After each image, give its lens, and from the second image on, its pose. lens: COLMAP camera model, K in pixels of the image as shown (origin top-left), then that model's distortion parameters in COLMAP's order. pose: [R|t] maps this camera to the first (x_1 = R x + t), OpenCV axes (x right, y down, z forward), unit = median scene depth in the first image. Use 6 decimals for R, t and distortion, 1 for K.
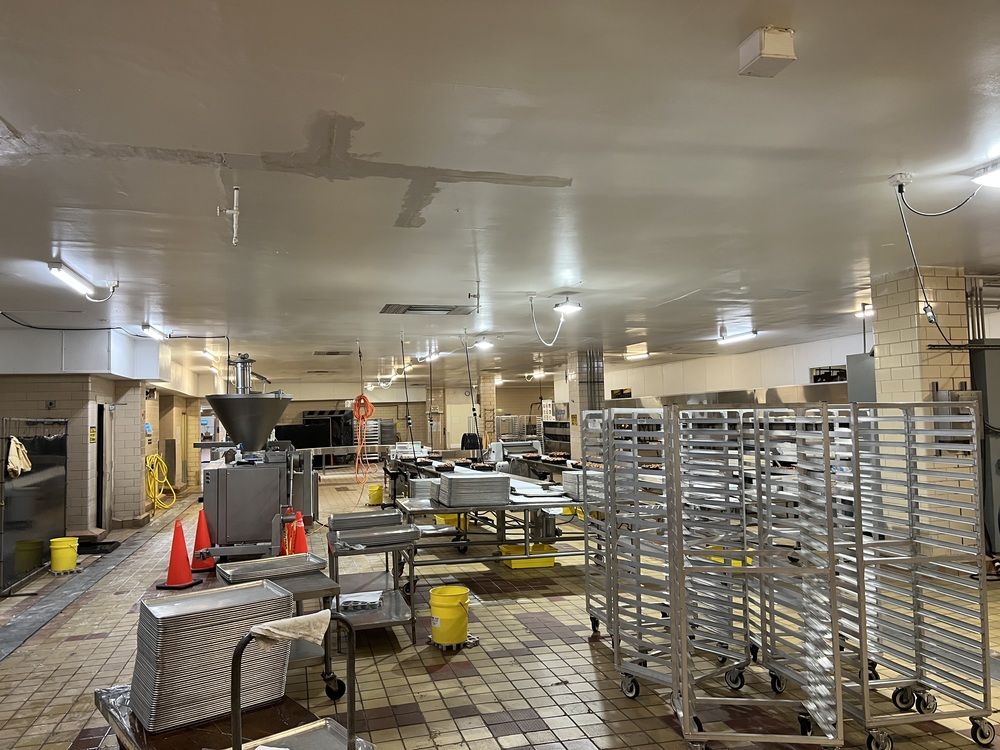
lens RADIAL K [[748.5, 0, 494.2], [0, 748.5, 373.1], [0, 0, 1]] dist [0.067086, -0.077781]
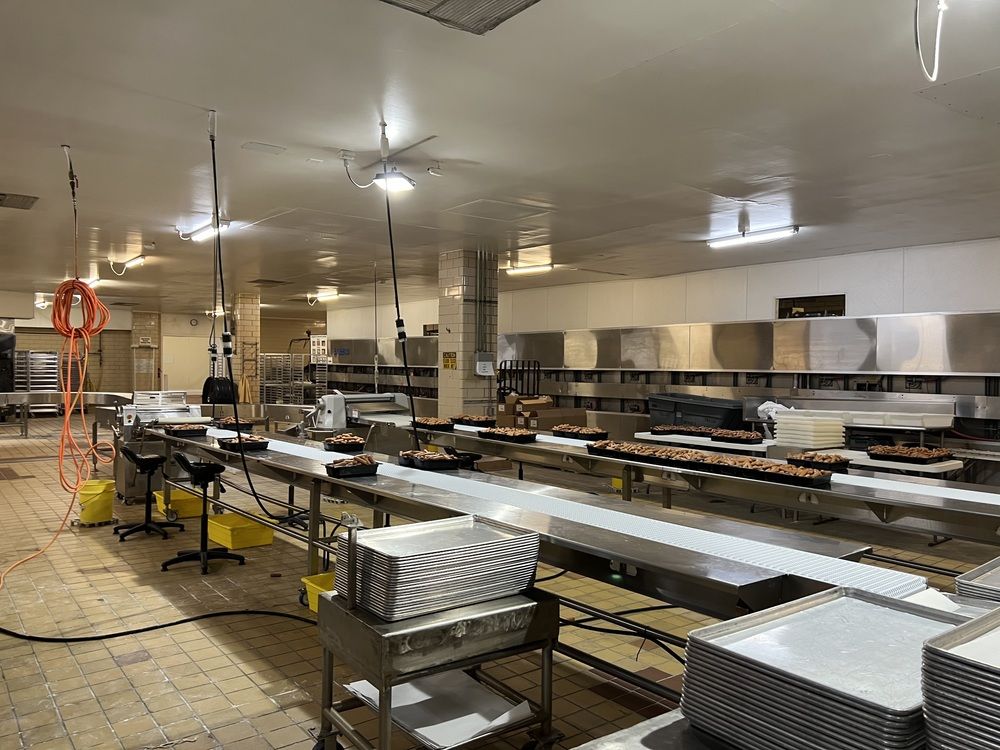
lens RADIAL K [[748.5, 0, 500.3], [0, 748.5, 379.0], [0, 0, 1]] dist [0.067086, -0.077781]
pose [[0.920411, 0.024421, 0.390188, -0.274181], [-0.054724, 0.996269, 0.066733, 0.096111], [-0.387103, -0.082774, 0.918314, 1.154953]]
